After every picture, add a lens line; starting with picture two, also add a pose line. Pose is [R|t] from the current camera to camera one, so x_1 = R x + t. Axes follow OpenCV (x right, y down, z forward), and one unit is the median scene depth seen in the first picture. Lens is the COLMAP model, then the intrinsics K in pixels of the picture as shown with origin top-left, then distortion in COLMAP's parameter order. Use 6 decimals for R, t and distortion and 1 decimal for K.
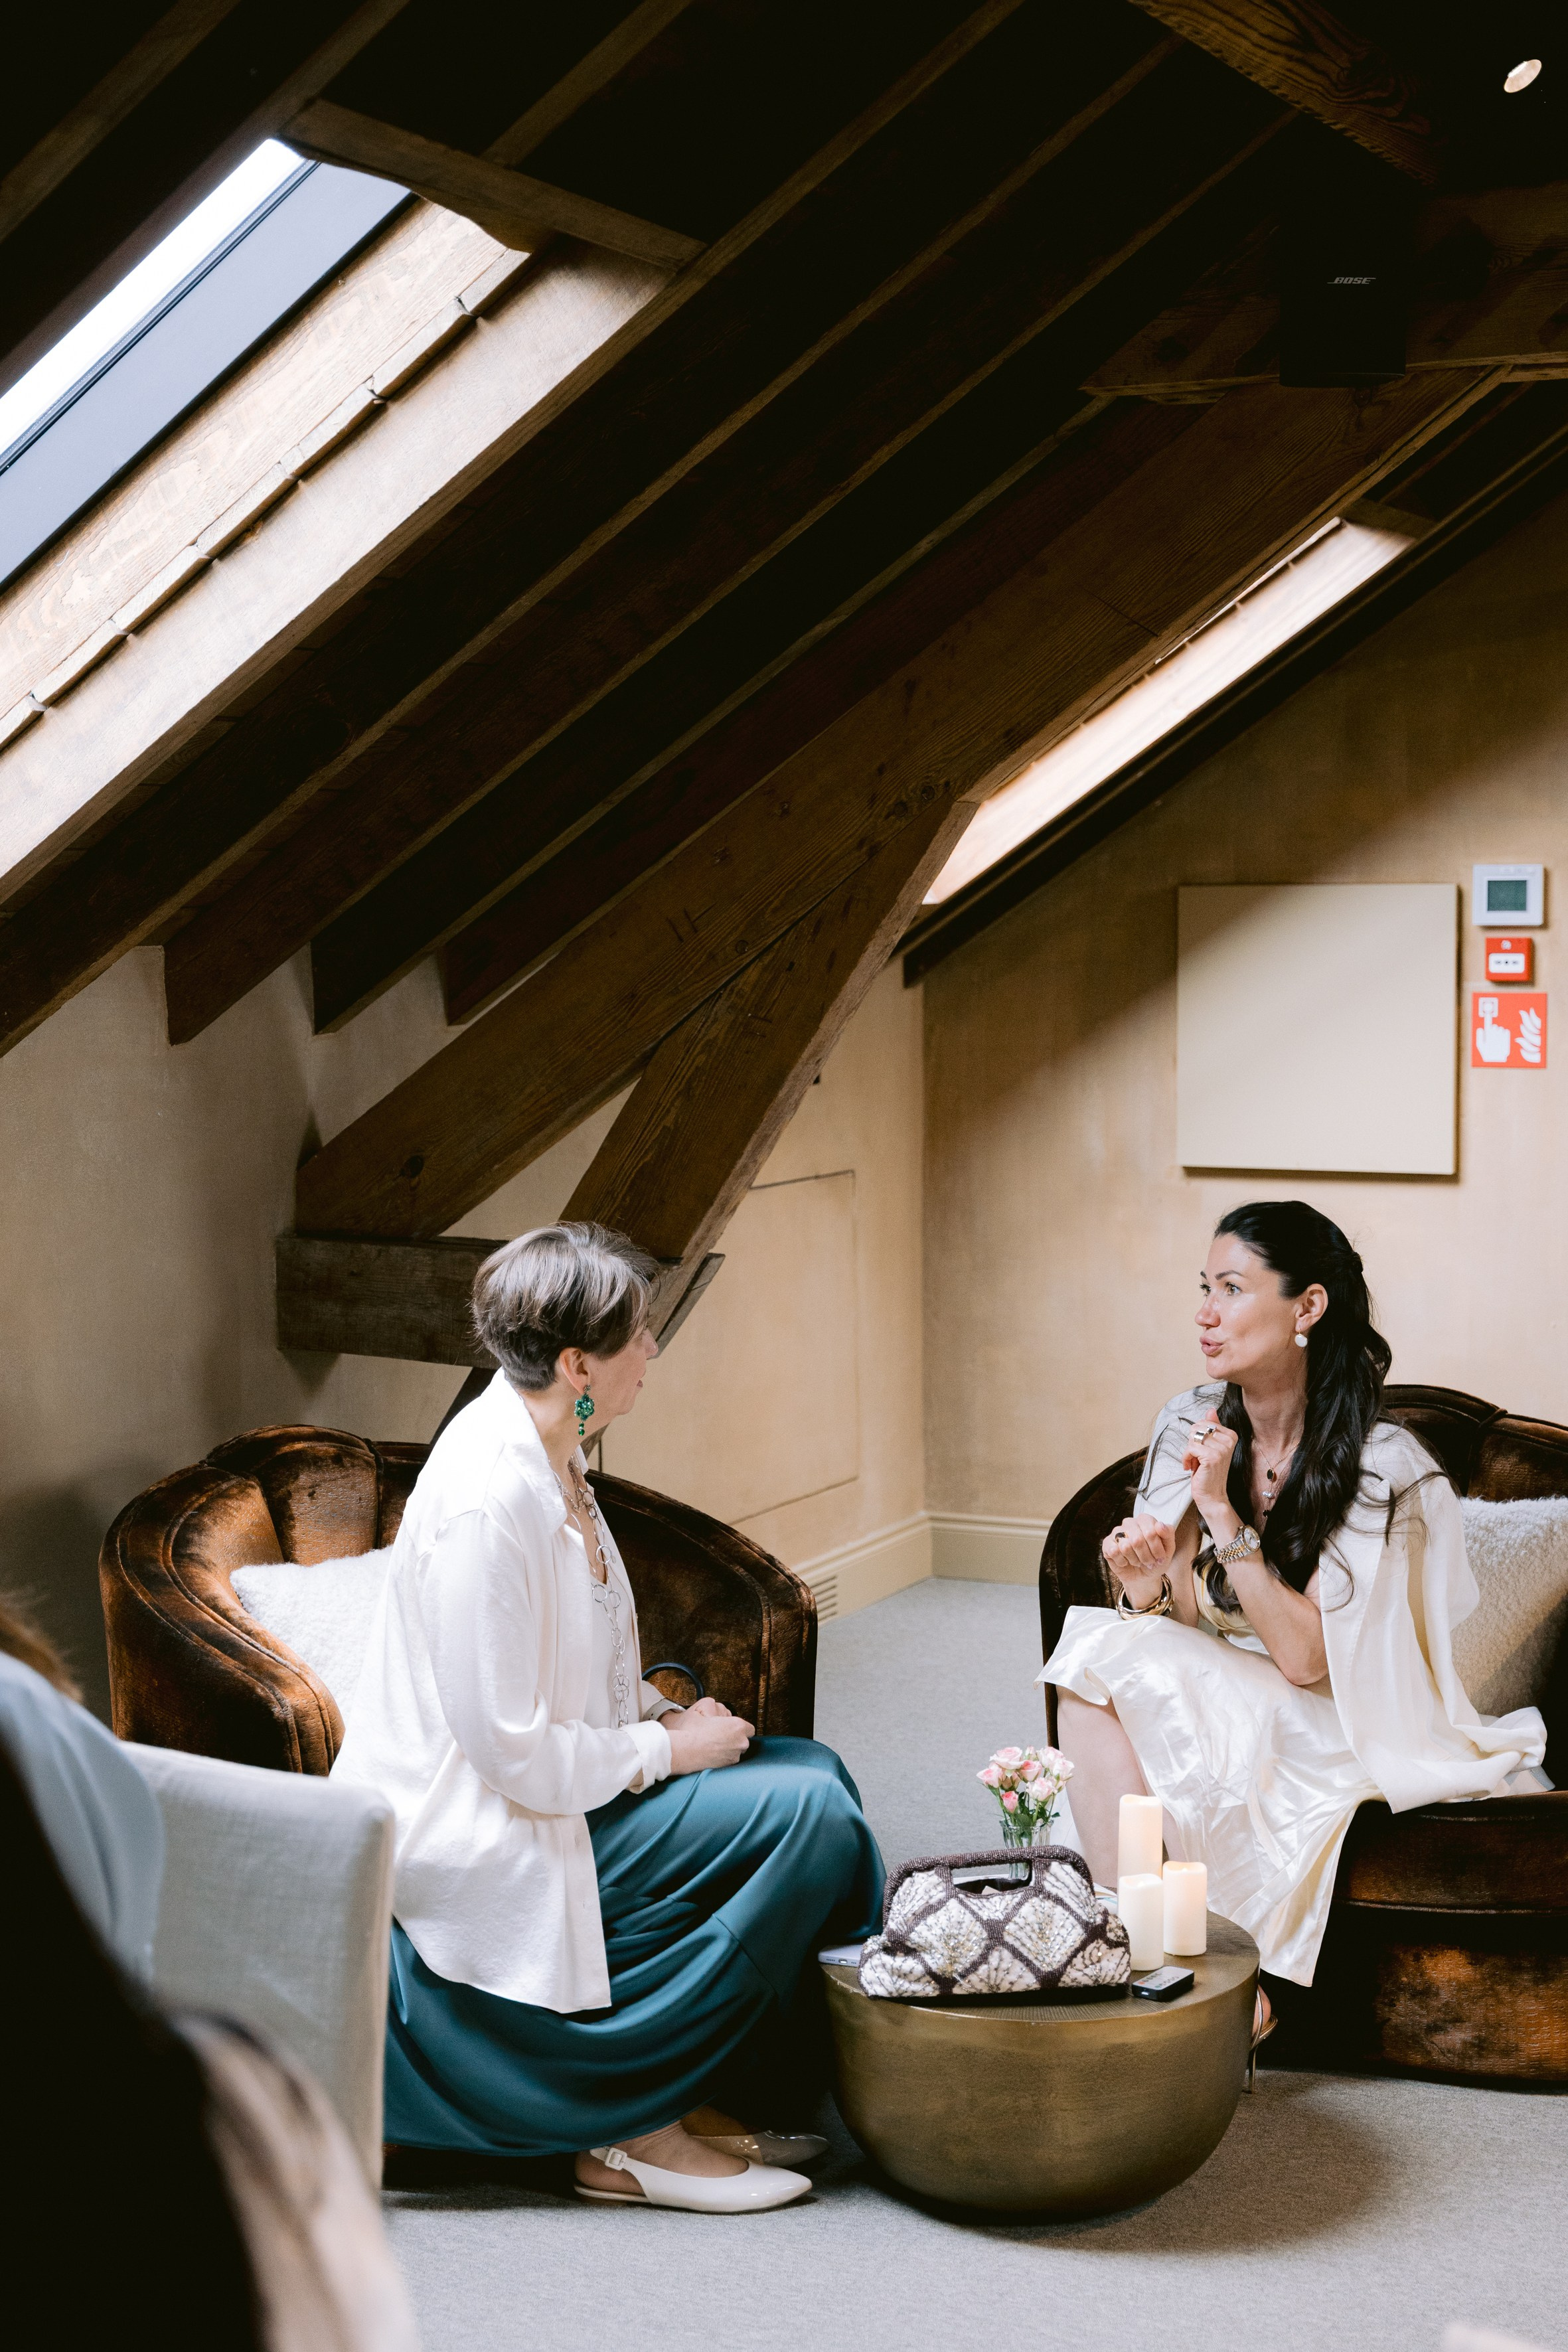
lens RADIAL K [[3587.7, 0, 784.0], [0, 3587.7, 1176.0], [0, 0, 1]] dist [0.036160, 0.109855]
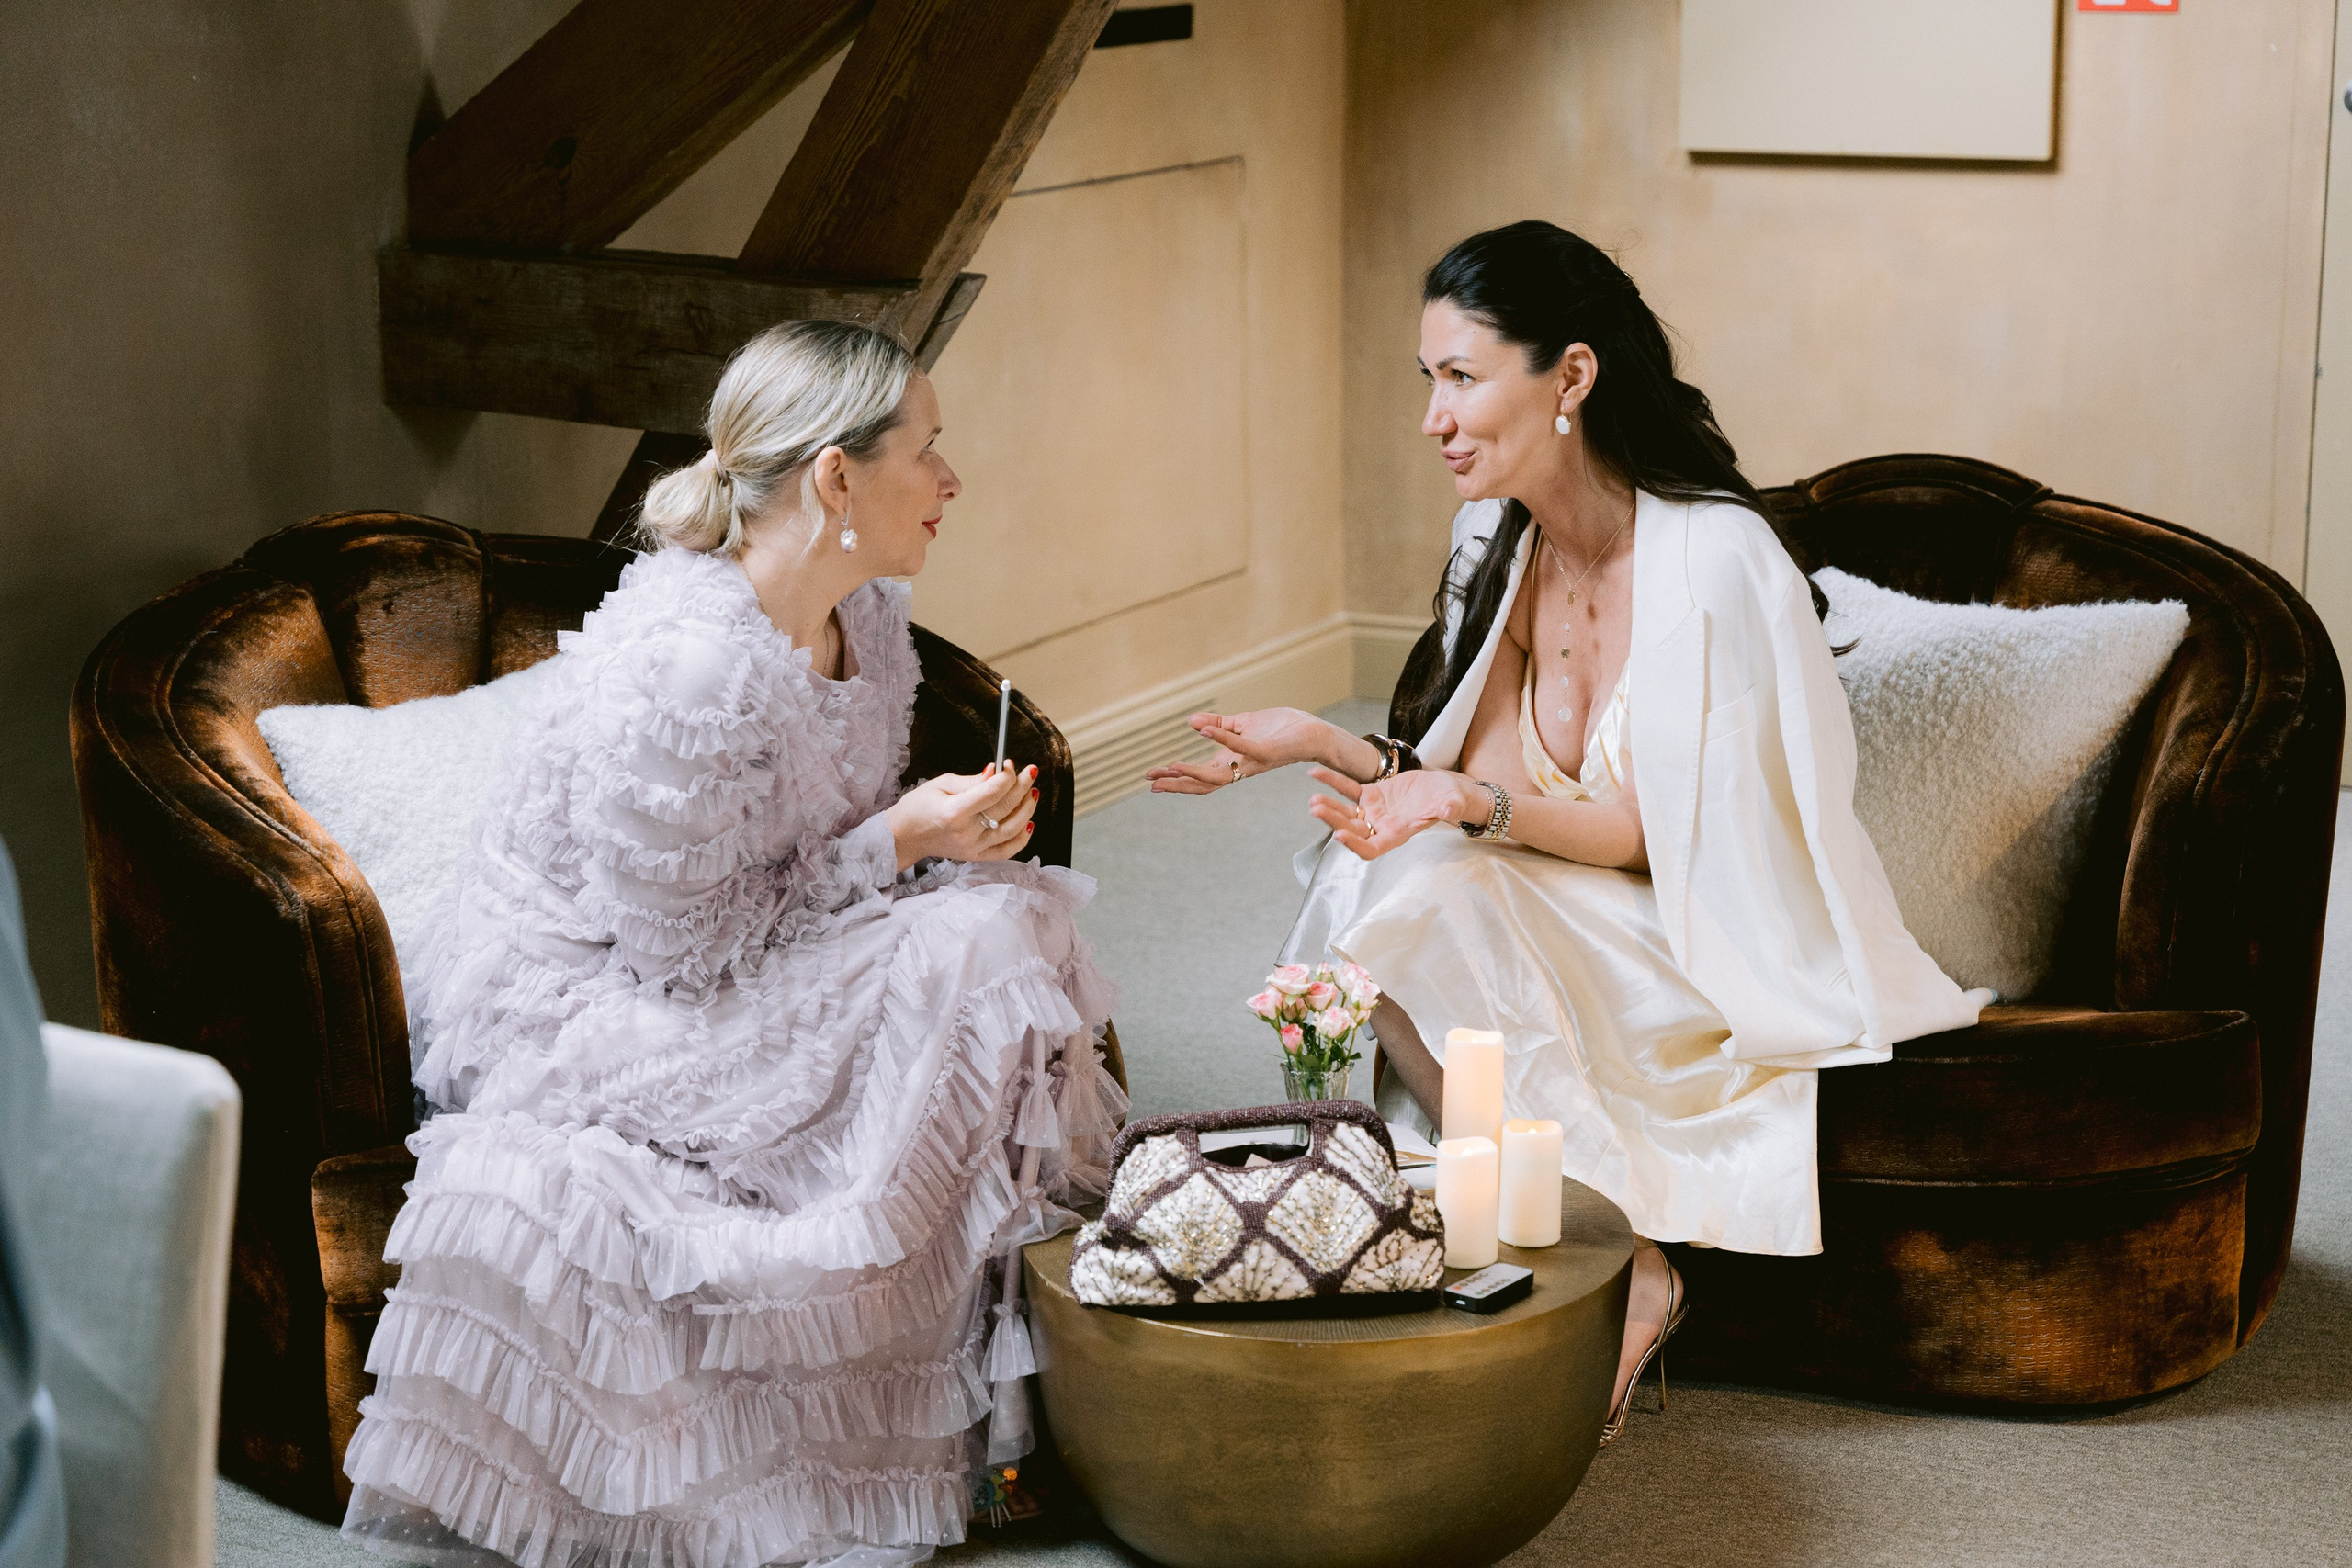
lens RADIAL K [[4558.2, 0, 1176.0], [0, 4558.2, 784.0], [0, 0, 1]] dist [0.062842, 0.130401]
pose [[0.999660, 0.002065, -0.025997, 0.063072], [0.001454, 0.990898, 0.134606, -0.000392], [0.026038, -0.134598, 0.990558, 0.095130]]
